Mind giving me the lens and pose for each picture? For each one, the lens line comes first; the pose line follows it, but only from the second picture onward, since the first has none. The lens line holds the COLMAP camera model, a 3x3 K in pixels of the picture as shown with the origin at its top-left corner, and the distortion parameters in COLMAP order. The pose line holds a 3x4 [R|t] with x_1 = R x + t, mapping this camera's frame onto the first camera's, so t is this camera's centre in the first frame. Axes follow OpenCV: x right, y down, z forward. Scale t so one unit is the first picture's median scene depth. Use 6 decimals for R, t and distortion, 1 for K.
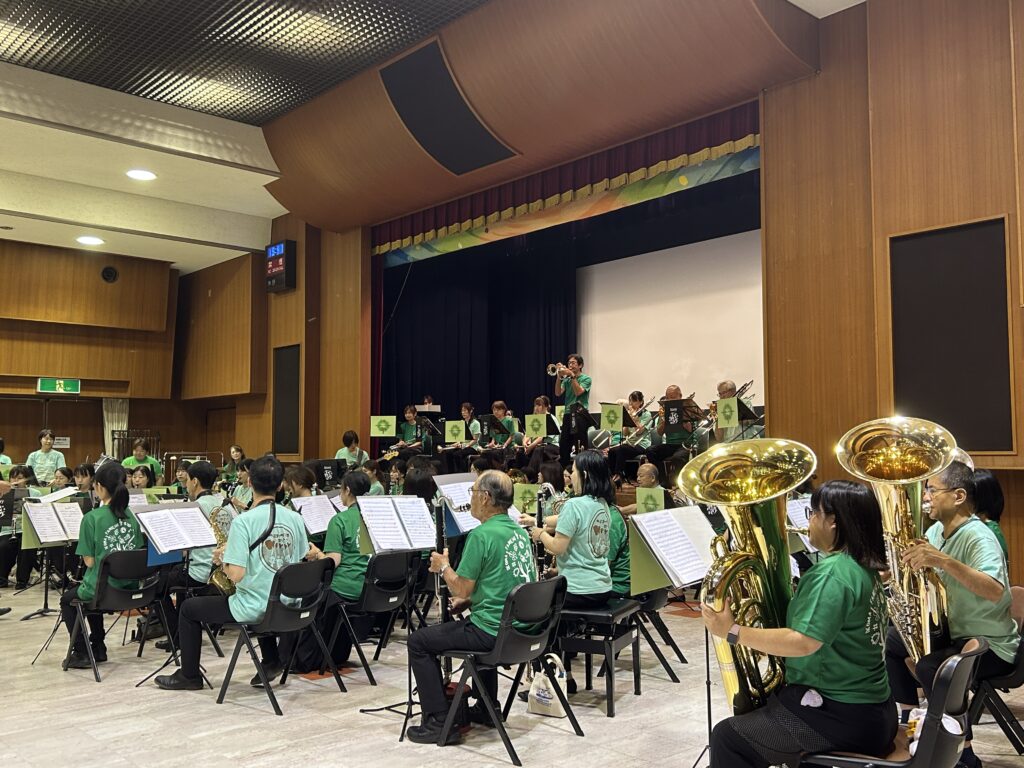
lens RADIAL K [[927.2, 0, 512.0], [0, 927.2, 384.0], [0, 0, 1]] dist [0.040971, -0.010657]
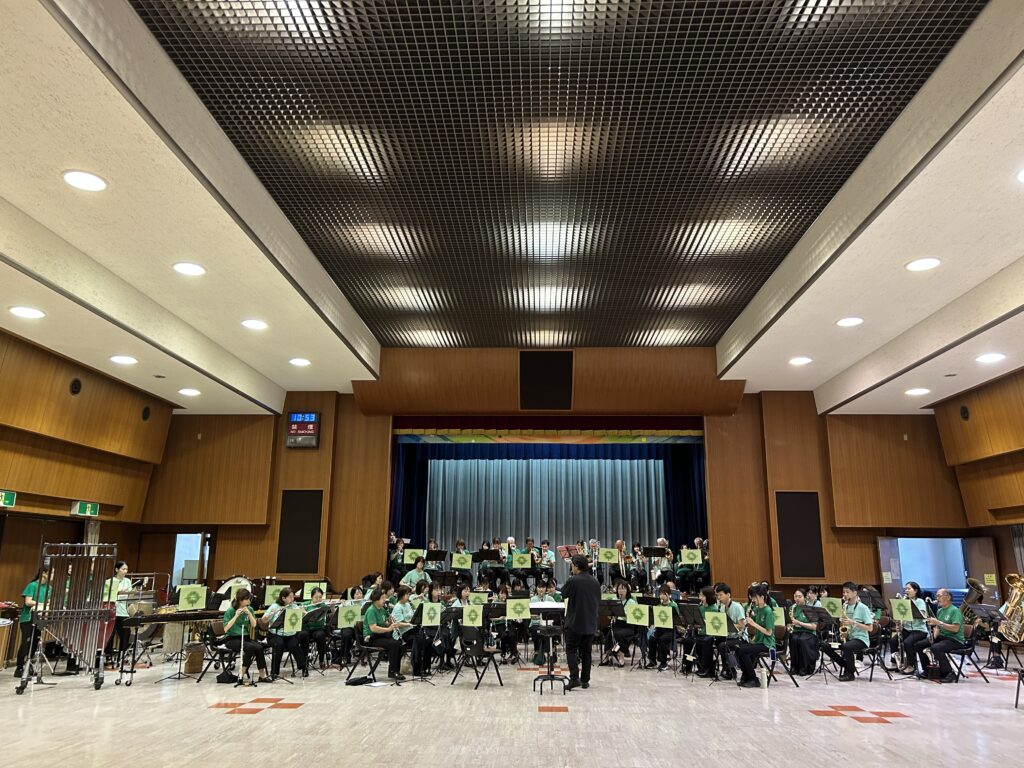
lens RADIAL K [[774.0, 0, 519.7], [0, 774.0, 385.3], [0, 0, 1]] dist [0.063128, -0.074668]
pose [[0.694502, 0.171397, 0.698778, -1.112150], [-0.062493, 0.981911, -0.178733, -0.011022], [-0.716772, 0.080461, 0.692650, -0.002802]]
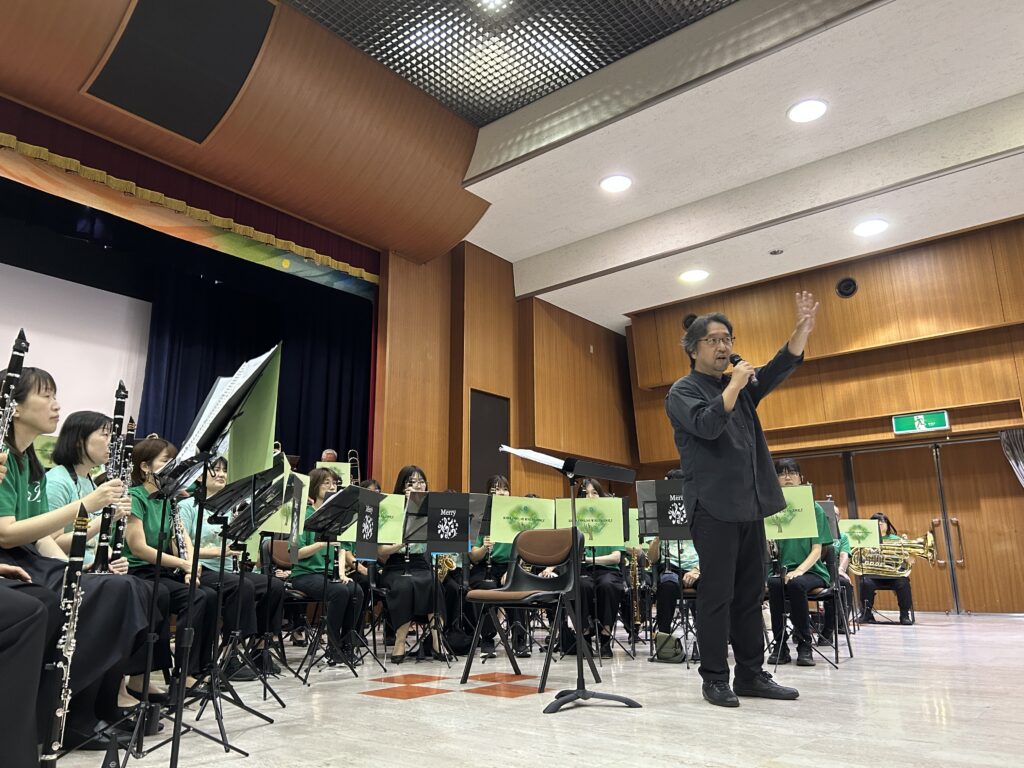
lens RADIAL K [[774.1, 0, 511.8], [0, 774.1, 376.1], [0, 0, 1]] dist [0.059312, -0.002561]
pose [[-0.151142, 0.243648, 0.958015, -0.659955], [-0.070081, 0.964068, -0.256244, 0.123155], [-0.986025, -0.105867, -0.128636, 0.756604]]
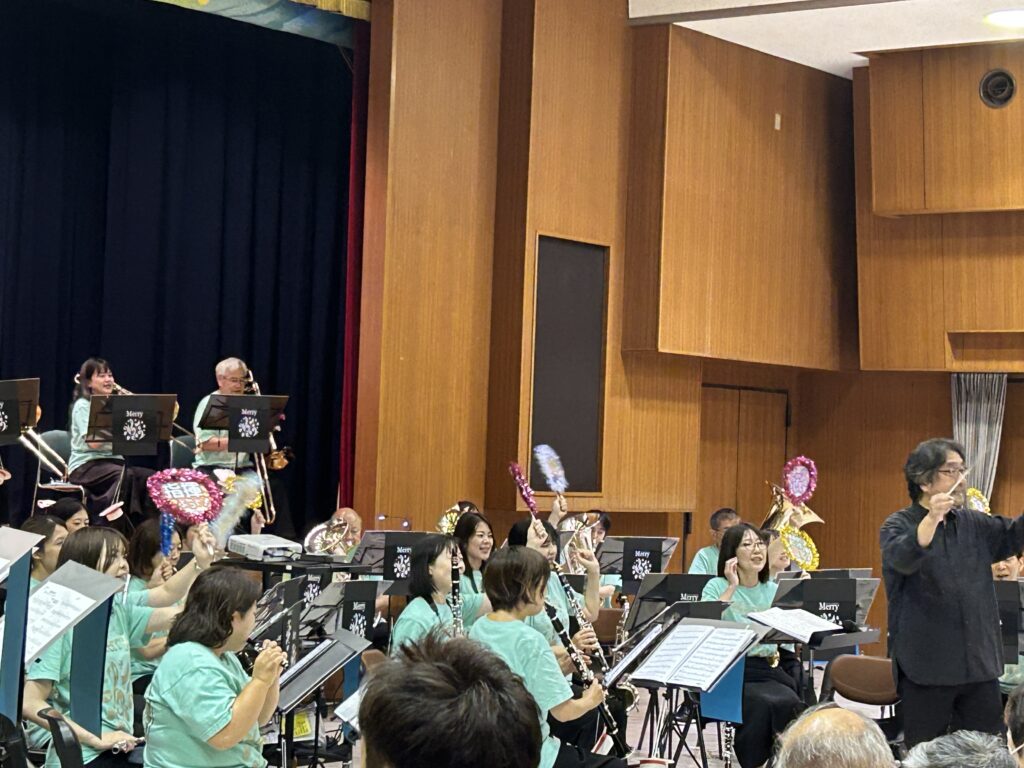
lens RADIAL K [[2421.9, 0, 512.0], [0, 2421.9, 384.0], [0, 0, 1]] dist [0.027007, 0.193340]
pose [[-0.209982, 0.017497, 0.977549, -1.148707], [-0.115955, 0.992338, -0.042669, 0.047175], [-0.970805, -0.122311, -0.206344, 0.988189]]
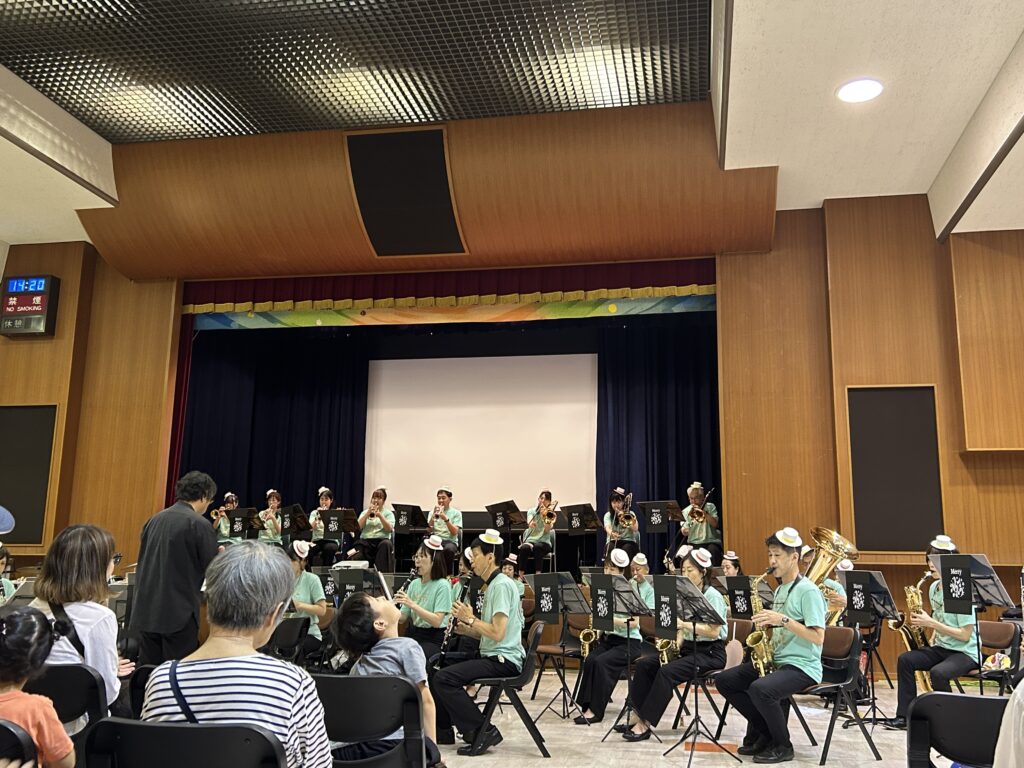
lens RADIAL K [[960.3, 0, 515.3], [0, 960.3, 382.7], [0, 0, 1]] dist [0.106339, -0.196273]
pose [[0.798477, 0.130591, 0.587691, -0.536024], [-0.061457, 0.988771, -0.136216, 0.036210], [-0.598881, 0.072648, 0.797536, 0.123652]]
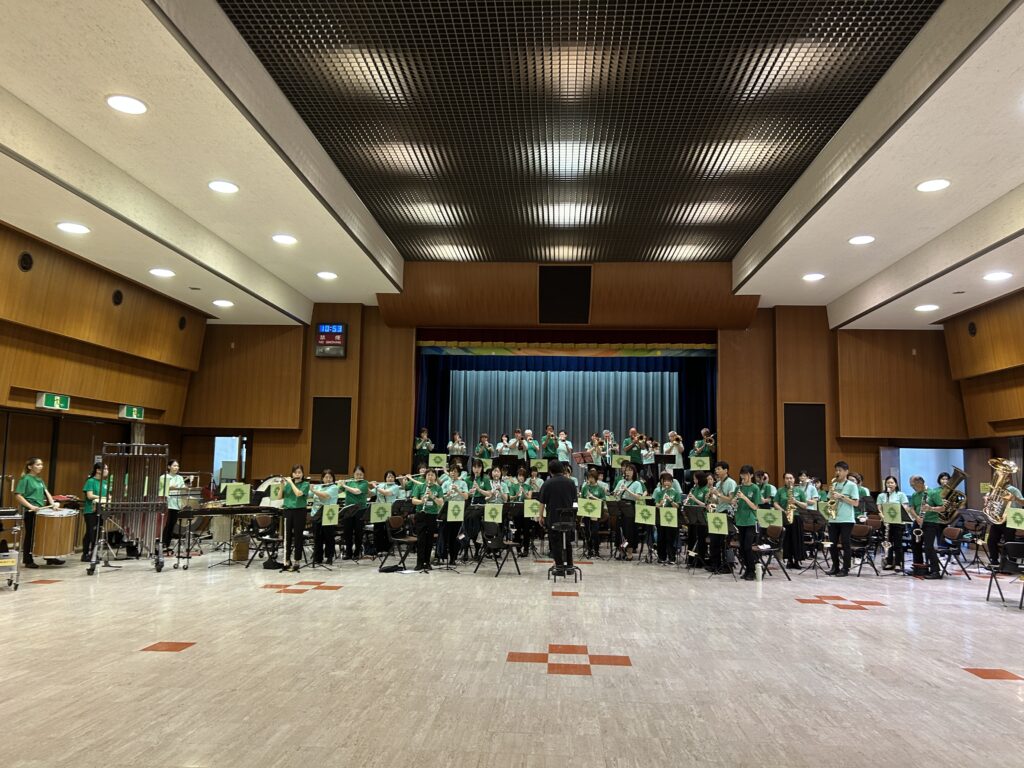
lens RADIAL K [[770.3, 0, 521.0], [0, 770.3, 391.0], [0, 0, 1]] dist [0.077959, -0.131324]
pose [[0.709831, 0.090729, 0.698504, -1.146268], [-0.073498, 0.995797, -0.054655, -0.010266], [-0.700527, -0.012543, 0.713515, -0.037912]]
